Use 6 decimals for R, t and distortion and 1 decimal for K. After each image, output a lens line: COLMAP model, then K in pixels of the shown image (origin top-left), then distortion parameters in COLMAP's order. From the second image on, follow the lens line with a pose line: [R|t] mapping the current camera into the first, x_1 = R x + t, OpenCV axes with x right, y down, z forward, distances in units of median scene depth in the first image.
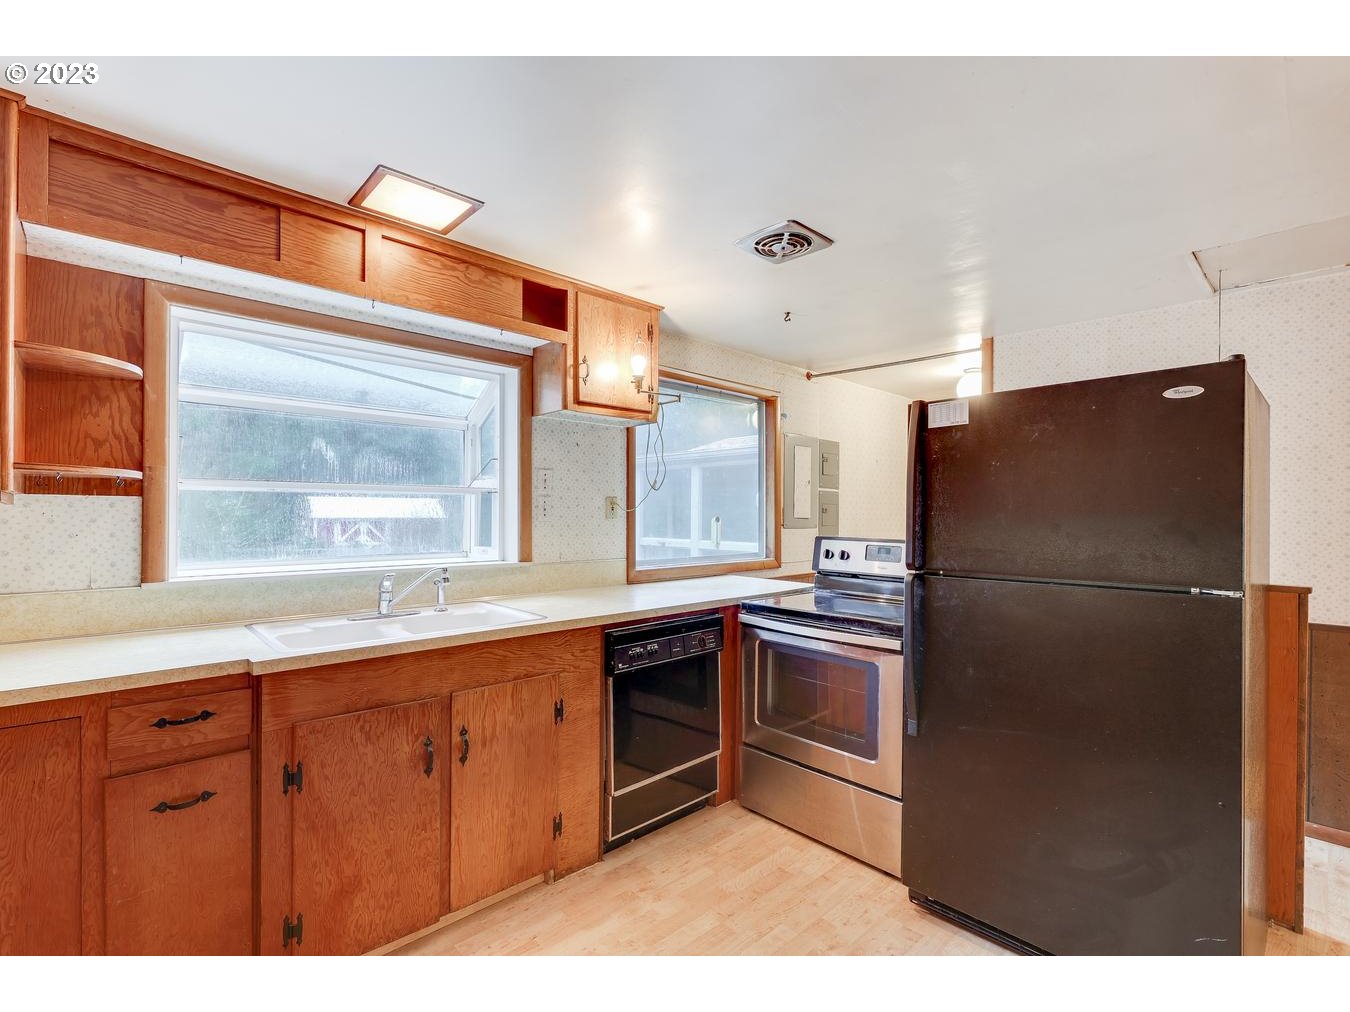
lens RADIAL K [[623.7, 0, 679.6], [0, 623.7, 515.1], [0, 0, 1]] dist [-0.000930, -0.000543]
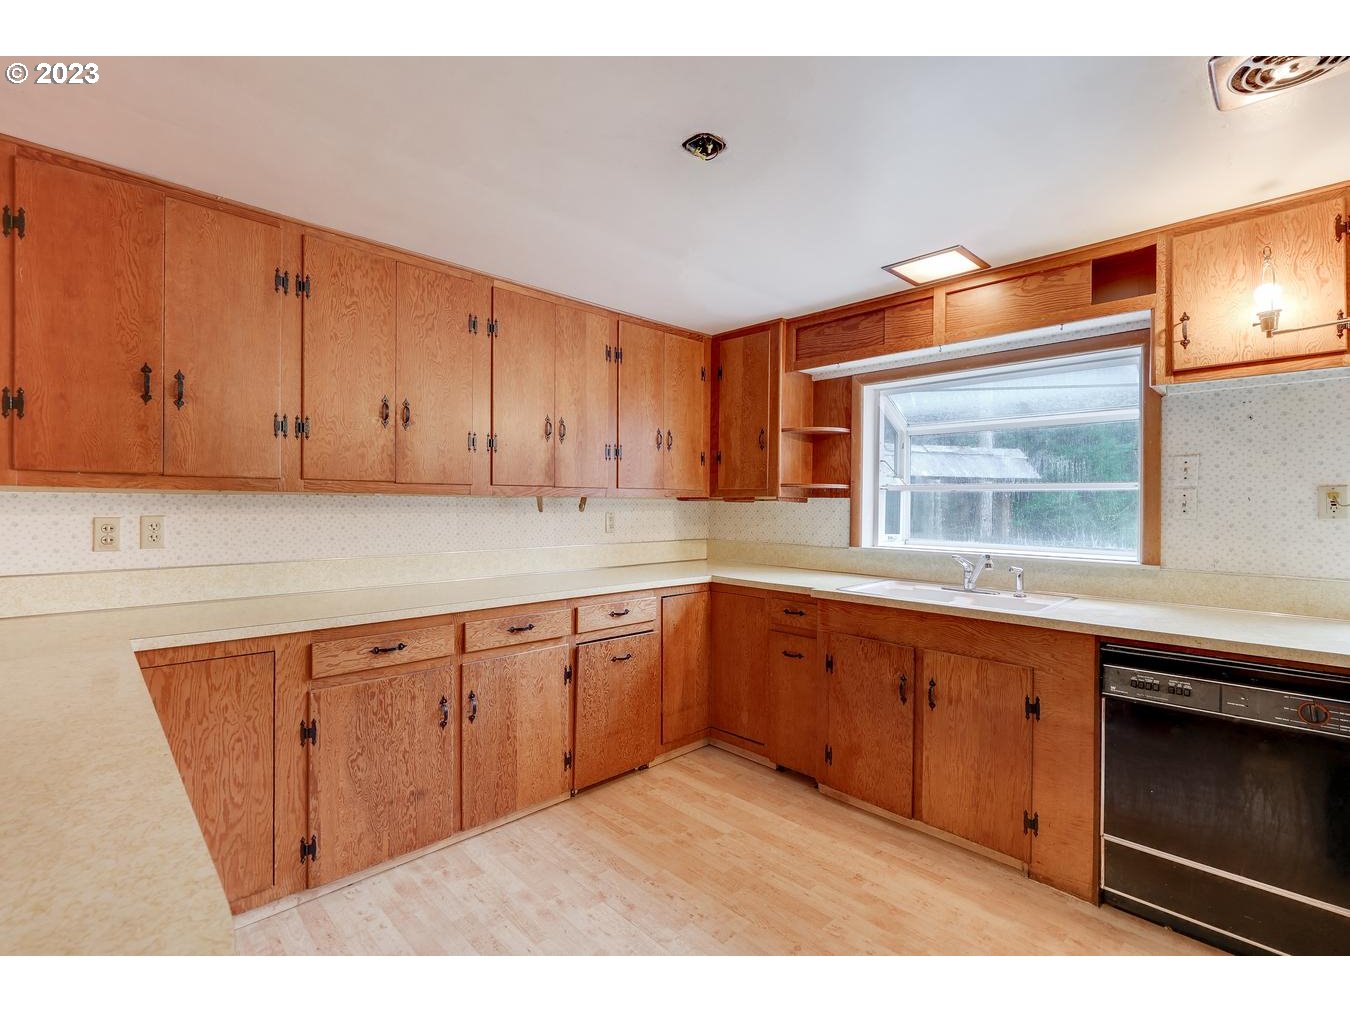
lens RADIAL K [[618.0, 0, 675.0], [0, 618.0, 506.0], [0, 0, 1]] dist [-0.002125, -0.000731]
pose [[0.010217, -0.003821, -0.999941, 0.813611], [-0.011232, 0.999929, -0.003936, 0.005029], [0.999885, 0.011271, 0.010173, 0.436594]]
